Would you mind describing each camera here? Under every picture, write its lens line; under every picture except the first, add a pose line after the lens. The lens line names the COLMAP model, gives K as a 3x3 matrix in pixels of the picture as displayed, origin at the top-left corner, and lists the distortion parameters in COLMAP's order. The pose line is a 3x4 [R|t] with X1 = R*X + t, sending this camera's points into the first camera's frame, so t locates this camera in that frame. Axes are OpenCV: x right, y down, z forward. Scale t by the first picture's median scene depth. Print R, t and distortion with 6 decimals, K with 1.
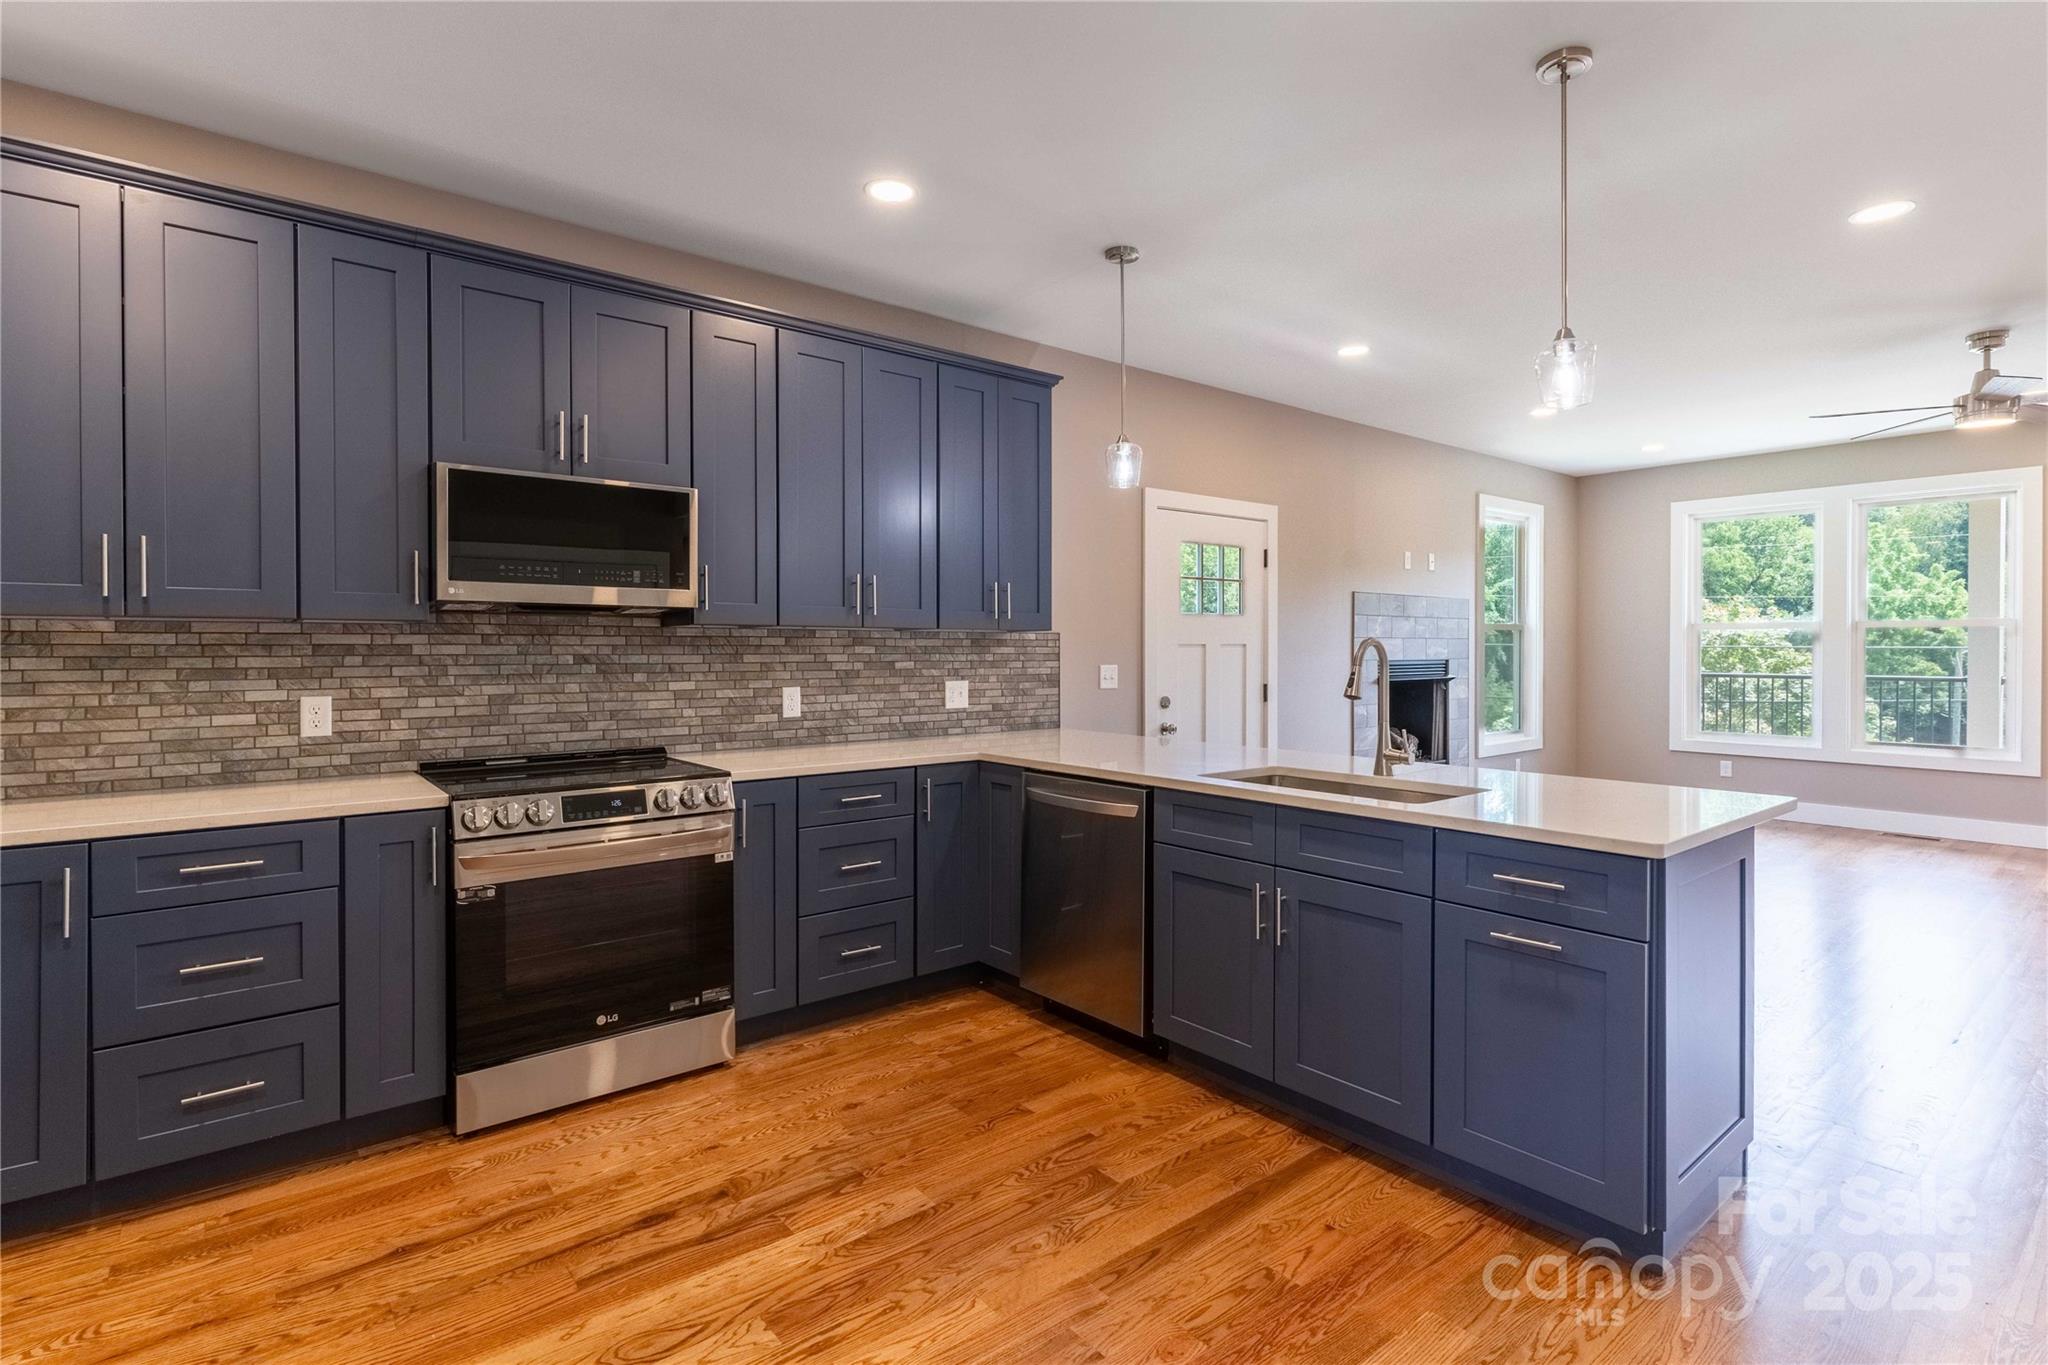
lens RADIAL K [[971.0, 0, 1068.1], [0, 971.0, 654.1], [0, 0, 1]] dist [0.000636, 0.000174]
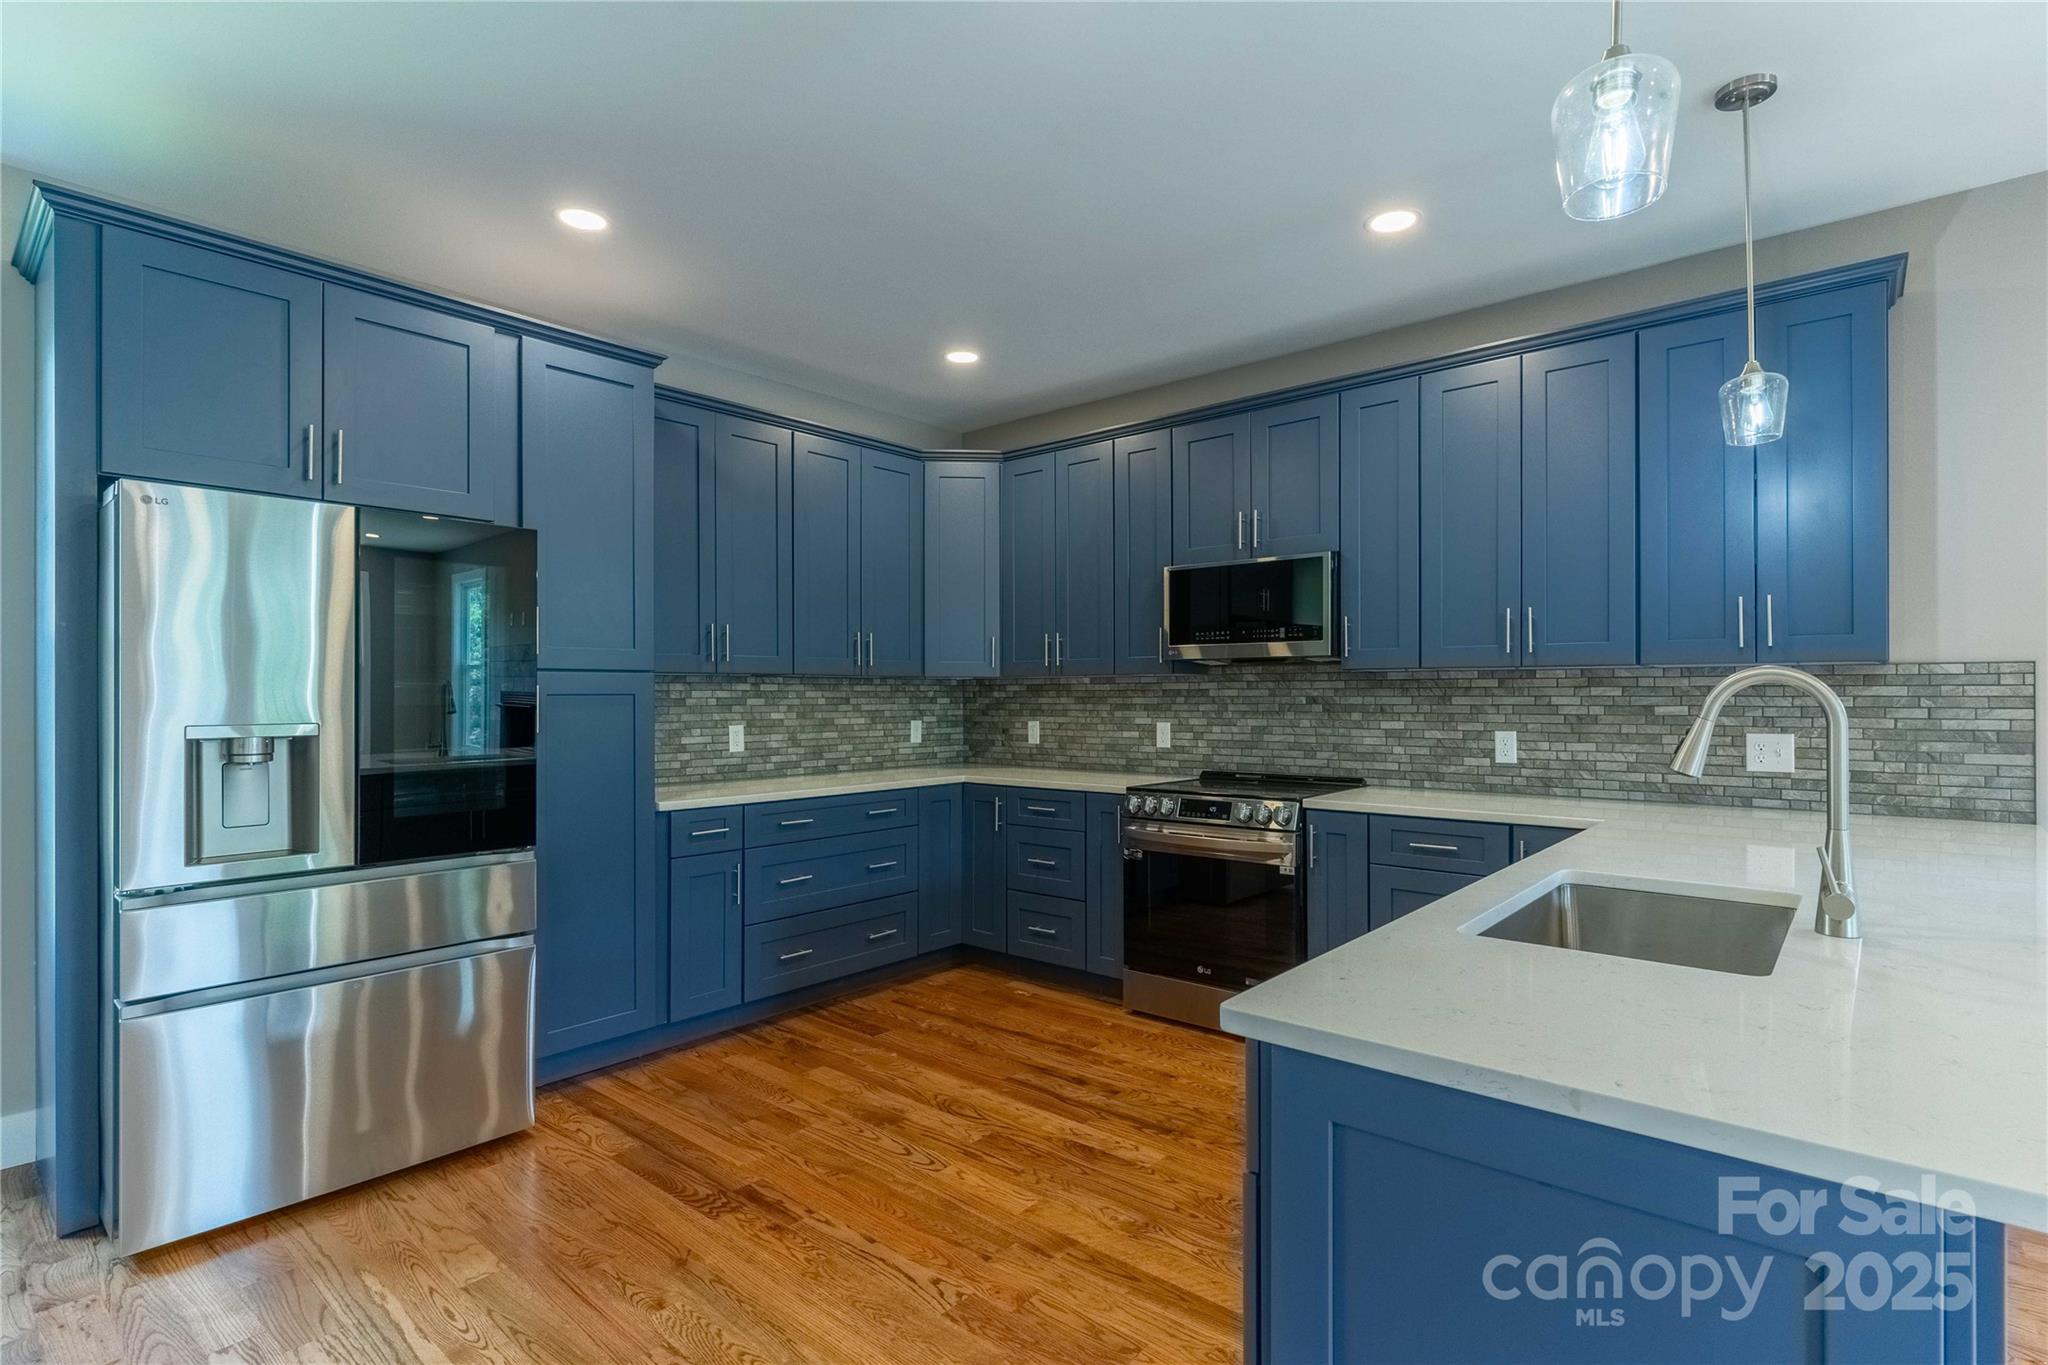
lens RADIAL K [[992.3, 0, 1023.9], [0, 992.3, 690.3], [0, 0, 1]] dist [0.000744, 0.000580]
pose [[0.170045, -0.003127, -0.985431, 0.617237], [0.000043, 0.999995, -0.003166, -0.003013], [0.985436, 0.000496, 0.170045, 0.392378]]
